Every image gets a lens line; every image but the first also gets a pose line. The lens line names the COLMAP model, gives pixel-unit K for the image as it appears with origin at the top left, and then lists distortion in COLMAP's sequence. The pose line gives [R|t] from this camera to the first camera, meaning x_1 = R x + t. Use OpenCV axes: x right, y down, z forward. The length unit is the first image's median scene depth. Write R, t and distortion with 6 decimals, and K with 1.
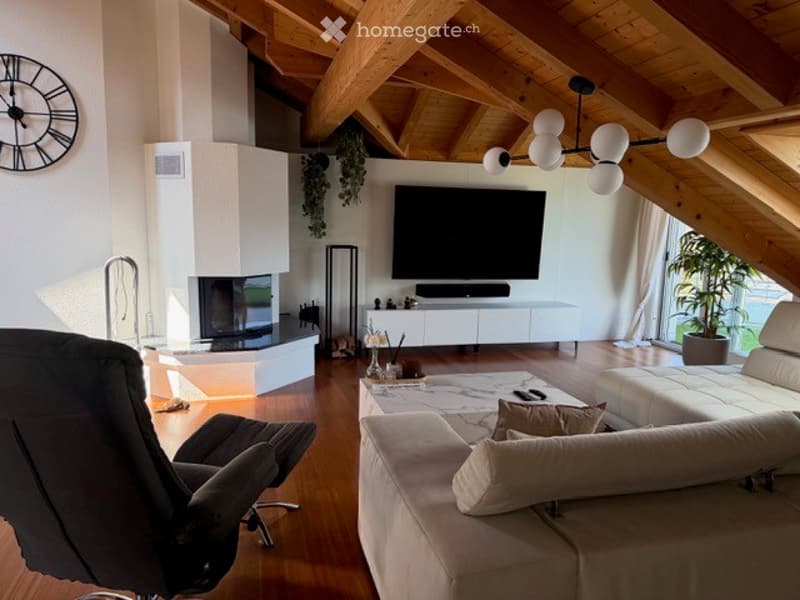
lens RADIAL K [[565.5, 0, 400.0], [0, 565.5, 300.0], [0, 0, 1]] dist [-0.008385, -0.004388]
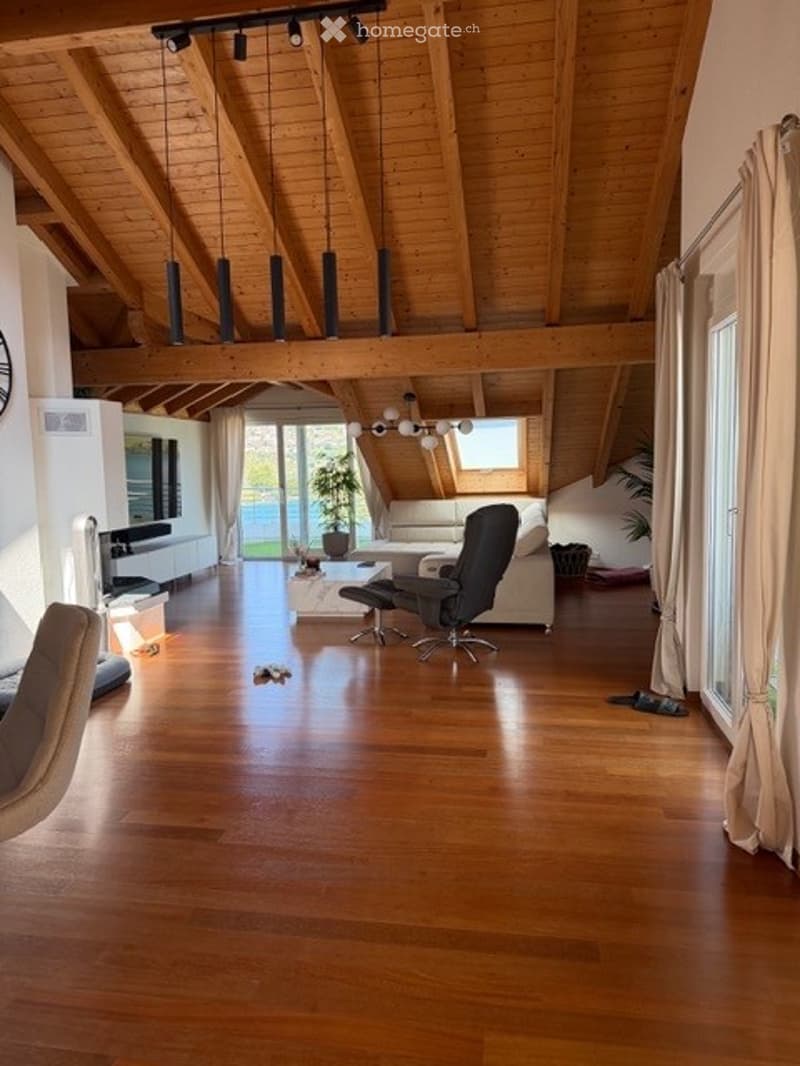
lens RADIAL K [[753.5, 0, 400.0], [0, 753.5, 533.0], [0, 0, 1]] dist [-0.008385, -0.004388]
pose [[0.426908, -0.124751, 0.895649, -1.367251], [0.174040, 0.983257, 0.053998, -0.019906], [-0.887389, 0.132827, 0.441472, -0.056540]]
